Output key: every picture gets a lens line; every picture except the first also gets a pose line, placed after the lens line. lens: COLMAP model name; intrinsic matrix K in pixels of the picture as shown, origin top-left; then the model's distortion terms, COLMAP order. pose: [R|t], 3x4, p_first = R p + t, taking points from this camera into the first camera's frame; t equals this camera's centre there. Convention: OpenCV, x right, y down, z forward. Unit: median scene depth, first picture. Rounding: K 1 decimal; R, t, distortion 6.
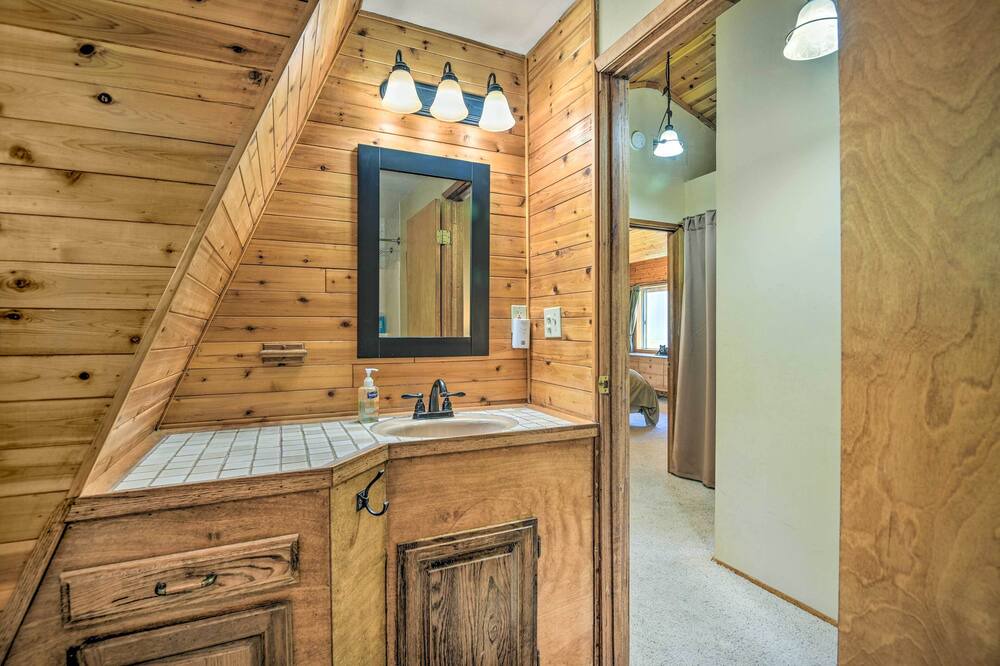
lens RADIAL K [[464.1, 0, 496.4], [0, 464.1, 334.1], [0, 0, 1]] dist [0.015002, 0.000125]
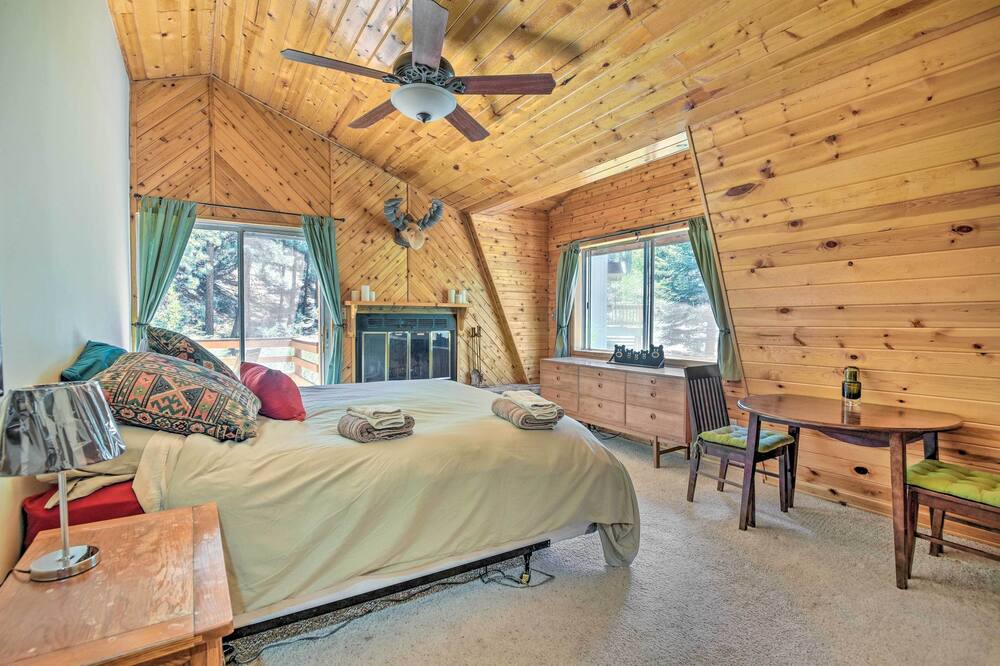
lens RADIAL K [[464.1, 0, 500.2], [0, 464.1, 326.9], [0, 0, 1]] dist [0.015002, 0.000125]
pose [[0.989069, 0.001686, 0.147443, 0.124885], [-0.002043, 0.999995, 0.002271, 0.001039], [-0.147439, -0.002547, 0.989068, 0.440707]]
